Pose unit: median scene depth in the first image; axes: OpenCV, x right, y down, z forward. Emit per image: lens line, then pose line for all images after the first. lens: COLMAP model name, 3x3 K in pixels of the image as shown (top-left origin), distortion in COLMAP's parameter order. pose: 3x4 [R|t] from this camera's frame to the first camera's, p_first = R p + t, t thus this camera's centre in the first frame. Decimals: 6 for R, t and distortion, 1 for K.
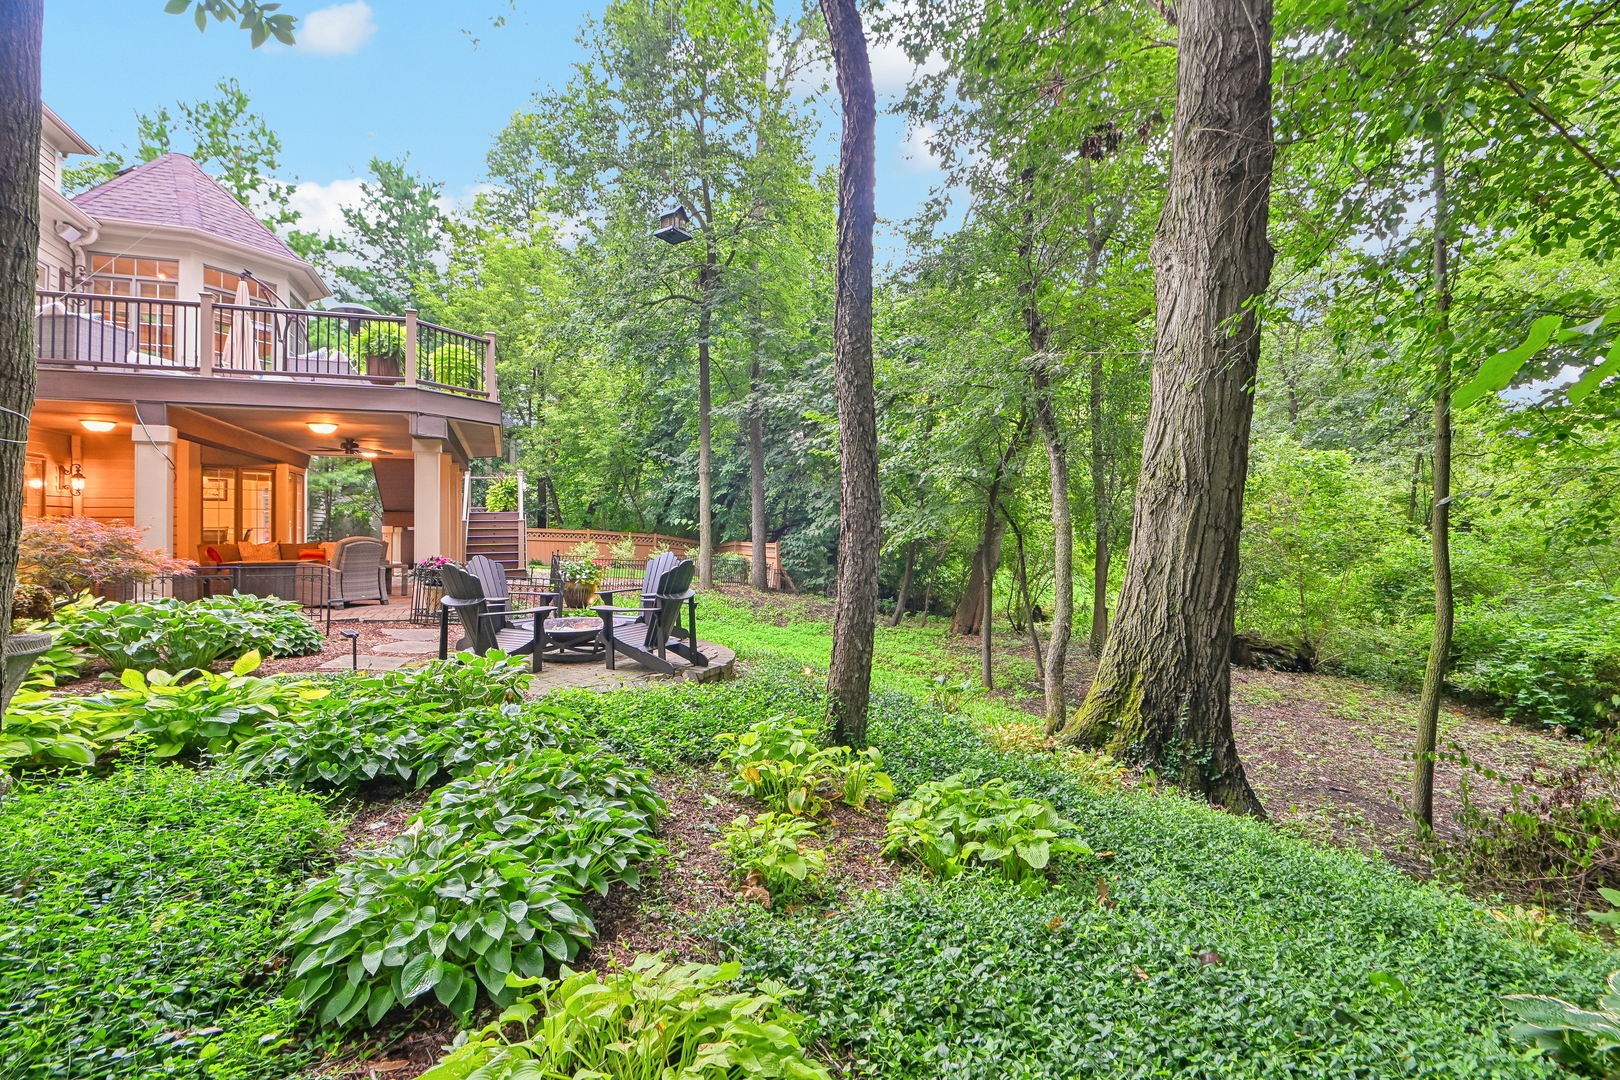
lens RADIAL K [[738.9, 0, 808.7], [0, 738.9, 515.8], [0, 0, 1]] dist [-0.001251, -0.000283]
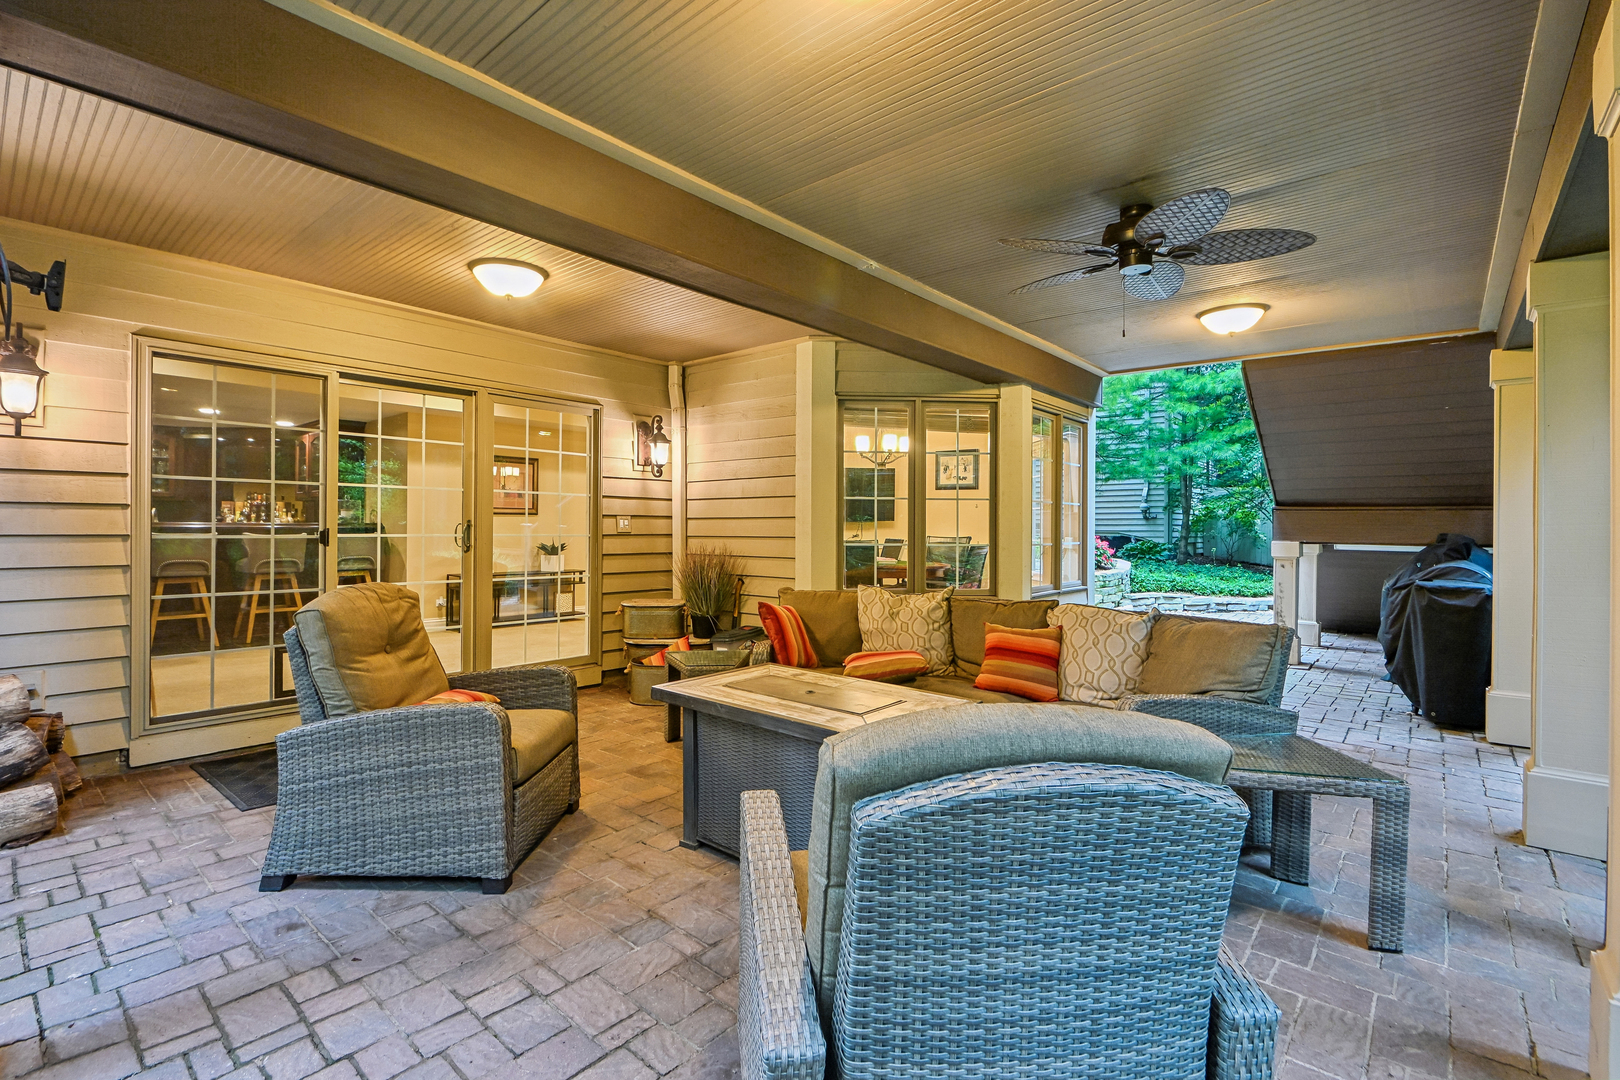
lens RADIAL K [[738.9, 0, 808.7], [0, 738.9, 515.8], [0, 0, 1]] dist [-0.001251, -0.000283]
pose [[0.465933, -0.001724, -0.884818, -0.373801], [0.000709, 0.999999, -0.001576, -0.000064], [0.884820, 0.000107, 0.465933, 0.648390]]
